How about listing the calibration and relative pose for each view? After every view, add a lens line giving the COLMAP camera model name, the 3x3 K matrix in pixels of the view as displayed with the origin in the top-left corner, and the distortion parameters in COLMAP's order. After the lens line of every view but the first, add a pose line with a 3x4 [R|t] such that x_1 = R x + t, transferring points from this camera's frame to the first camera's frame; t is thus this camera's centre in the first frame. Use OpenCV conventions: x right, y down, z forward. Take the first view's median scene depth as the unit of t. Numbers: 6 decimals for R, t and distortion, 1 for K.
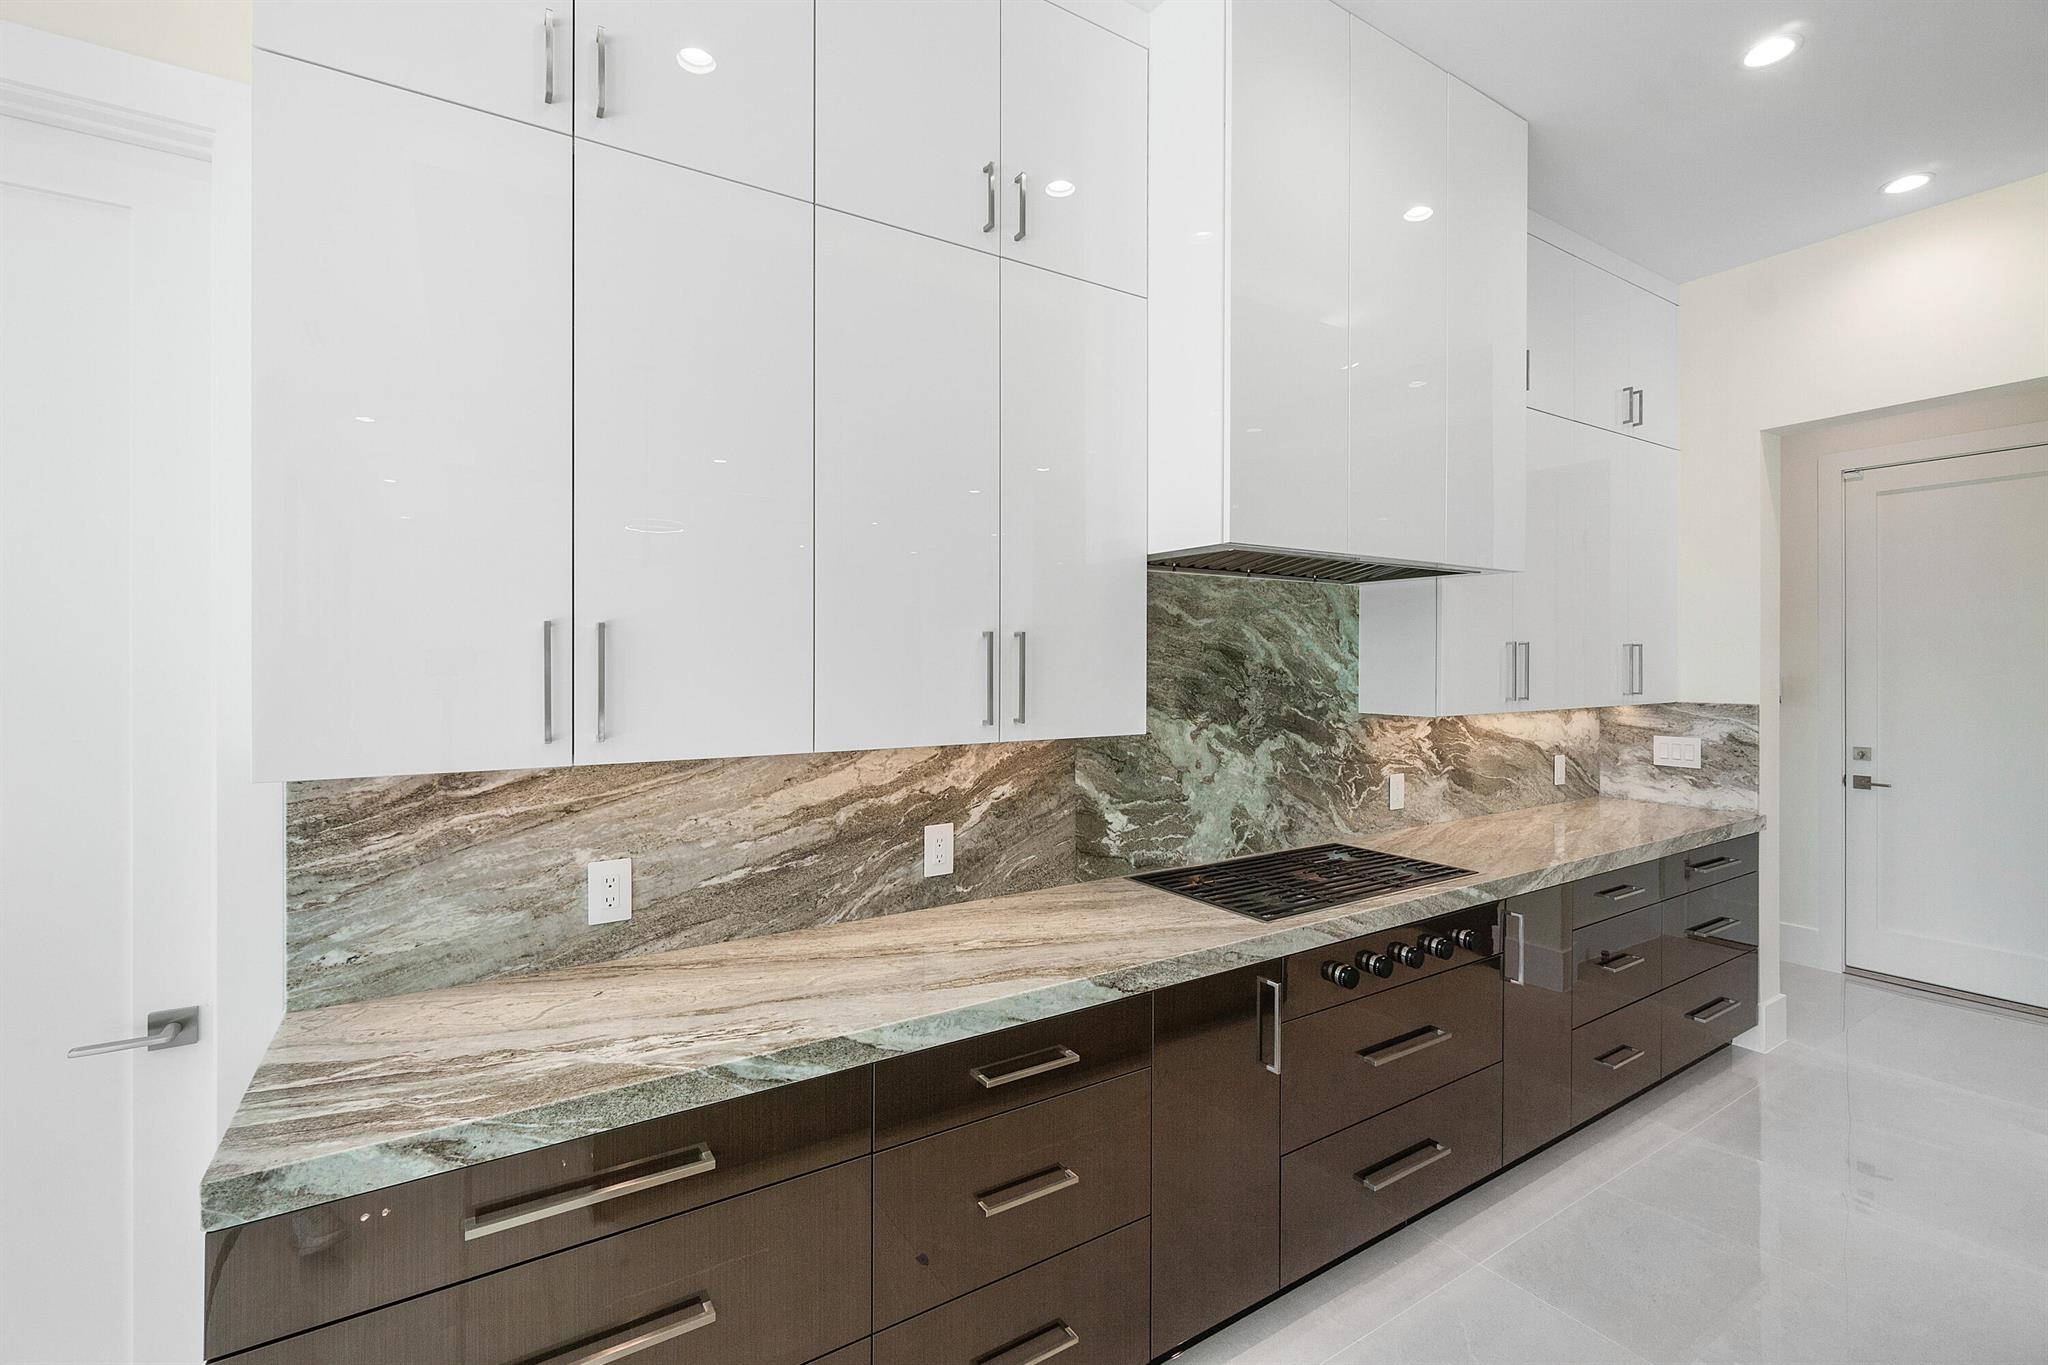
lens RADIAL K [[888.3, 0, 1024.0], [0, 888.3, 682.5], [0, 0, 1]] dist [0.008883, -0.000003]
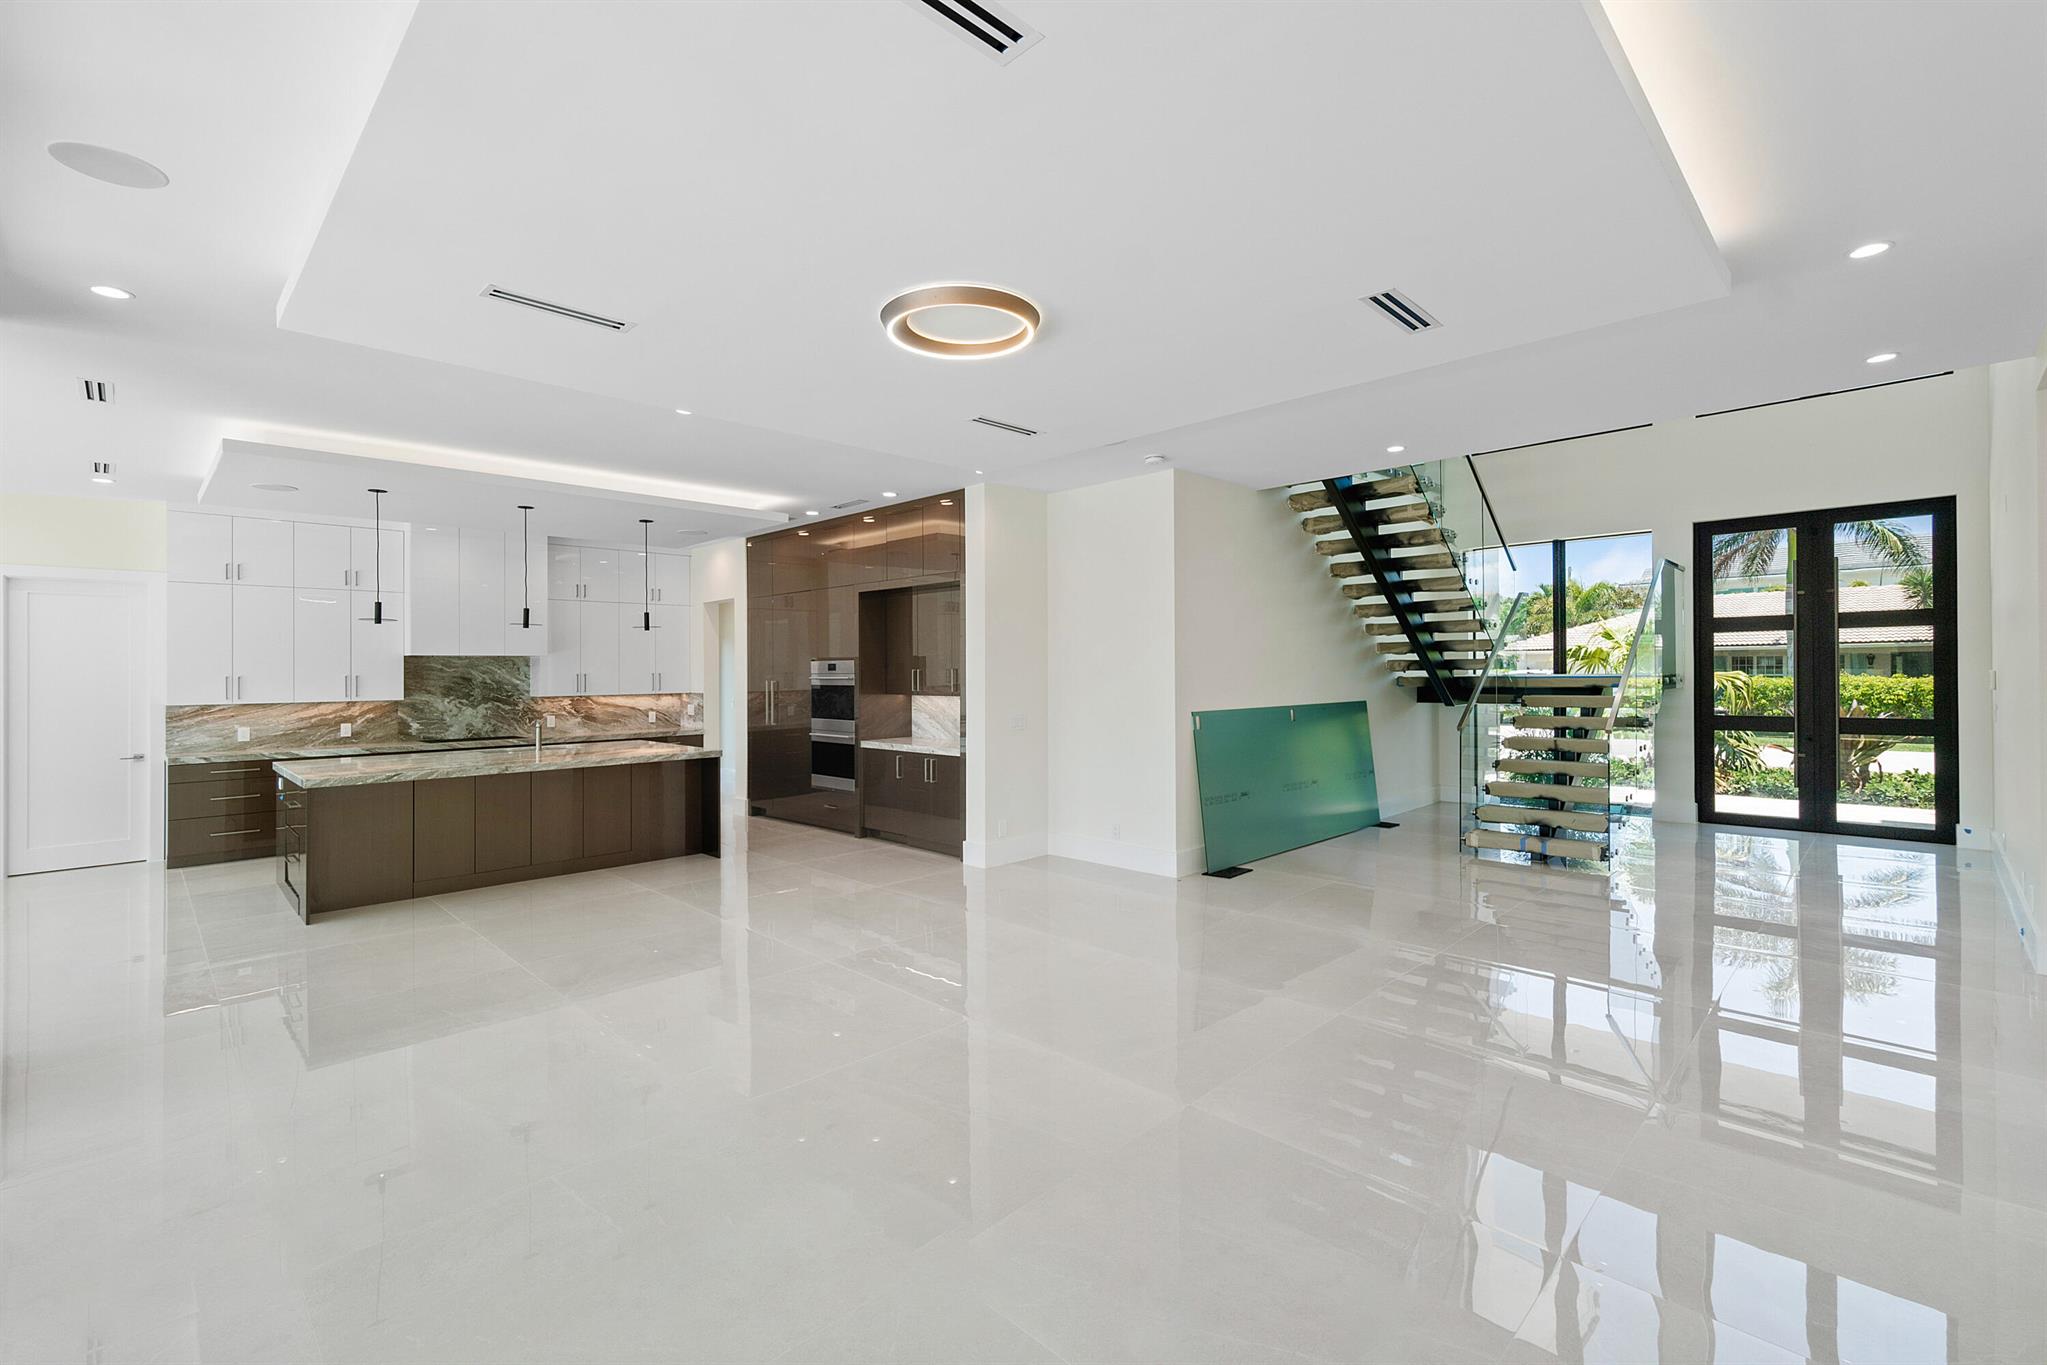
lens RADIAL K [[887.8, 0, 1023.5], [0, 887.8, 682.5], [0, 0, 1]] dist [0.008883, -0.000003]
pose [[0.974844, -0.005572, 0.222819, 1.718573], [0.006884, 0.999963, -0.005112, 0.016199], [-0.222782, 0.006518, 0.974847, -3.105743]]
